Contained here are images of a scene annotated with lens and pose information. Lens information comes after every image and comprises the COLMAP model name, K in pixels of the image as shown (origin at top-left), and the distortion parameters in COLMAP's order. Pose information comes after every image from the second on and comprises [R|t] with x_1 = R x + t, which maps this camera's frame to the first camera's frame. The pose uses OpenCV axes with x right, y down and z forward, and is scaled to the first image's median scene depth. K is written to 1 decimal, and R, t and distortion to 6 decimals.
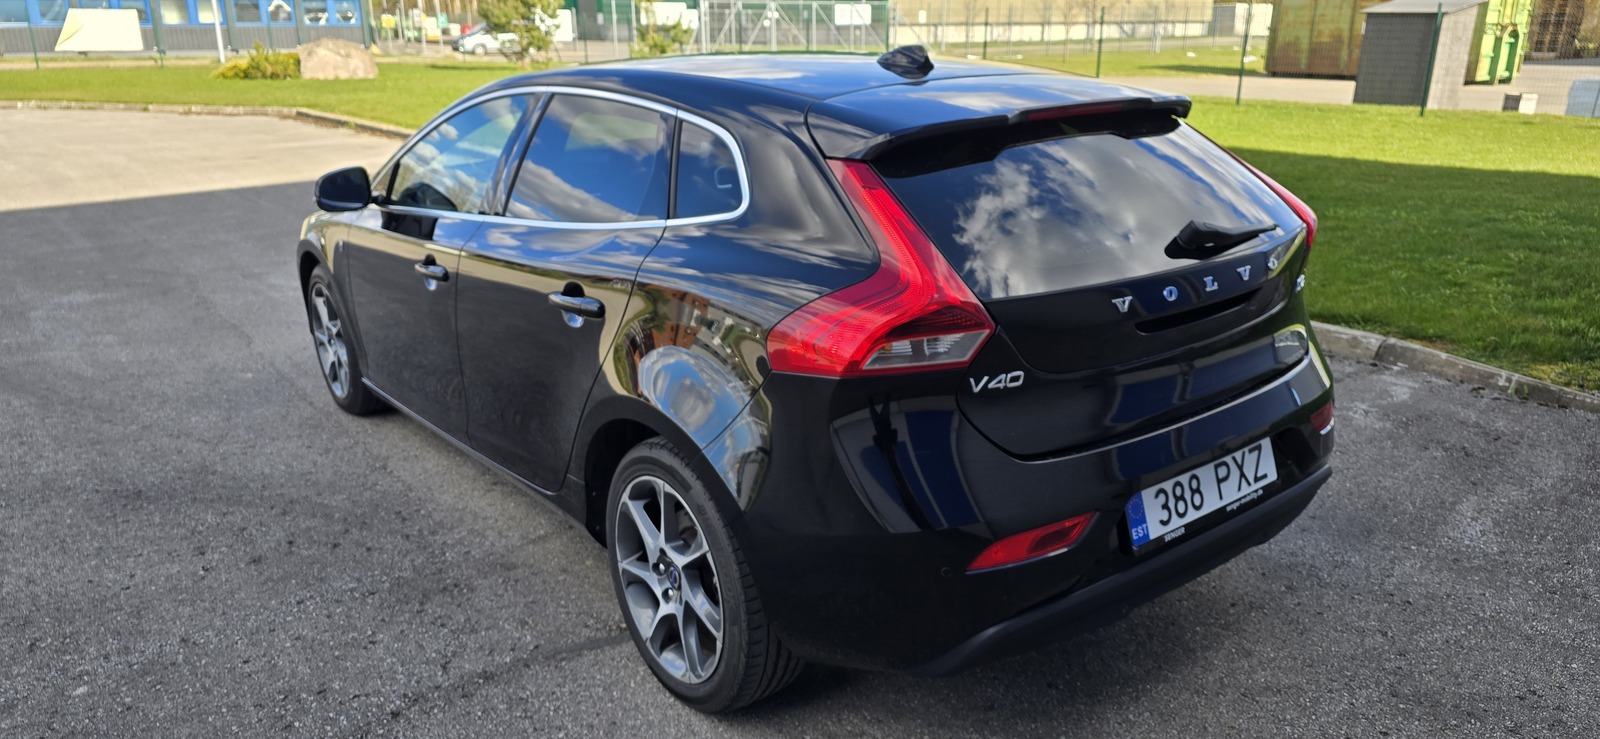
lens RADIAL K [[1073.4, 0, 800.0], [0, 1073.4, 369.5], [0, 0, 1]] dist [0.021337, -0.001840]
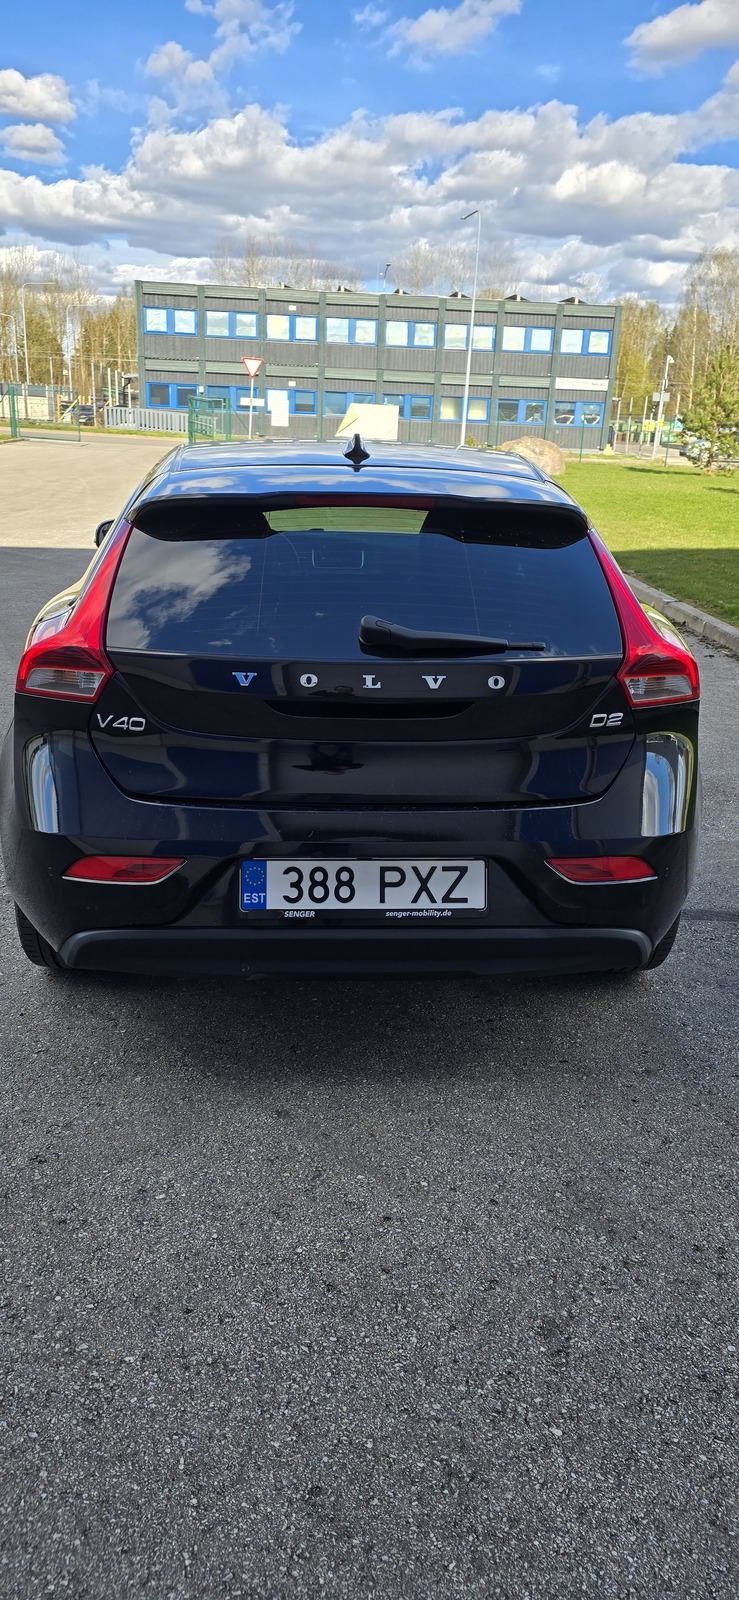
lens RADIAL K [[1073.4, 0, 367.6], [0, 1073.4, 771.5], [0, 0, 1]] dist [0.021337, -0.001840]
pose [[0.826734, 0.213075, -0.520682, 0.871208], [-0.215114, 0.974901, 0.057396, -0.051941], [0.519843, 0.064555, 0.851819, 0.136943]]
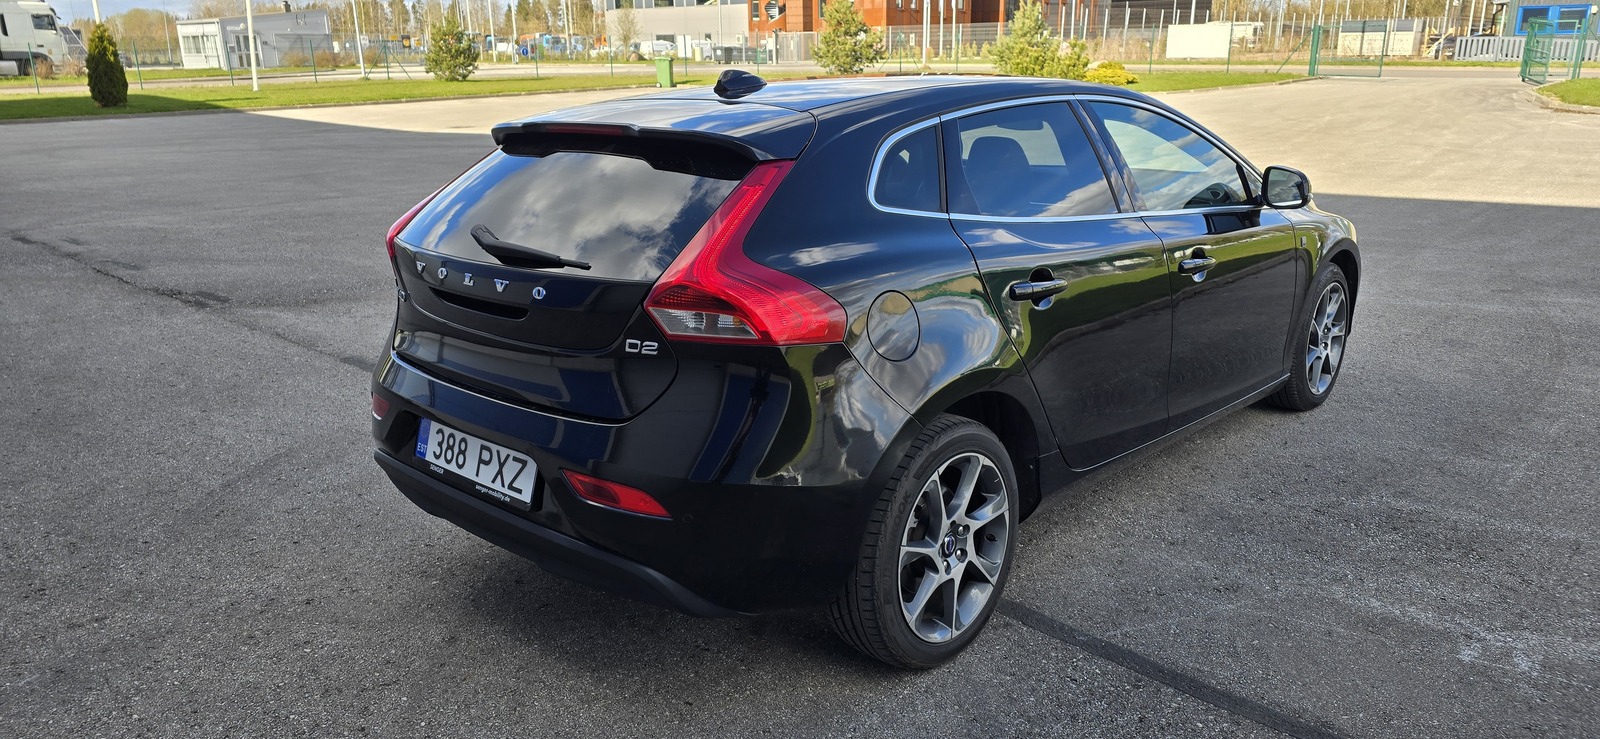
lens RADIAL K [[1073.4, 0, 800.0], [0, 1073.4, 369.5], [0, 0, 1]] dist [0.021337, -0.001840]
pose [[0.183644, 0.284980, -0.940777, 1.482576], [-0.288682, 0.930488, 0.225511, -0.335552], [0.939647, 0.230172, 0.253147, 1.005773]]
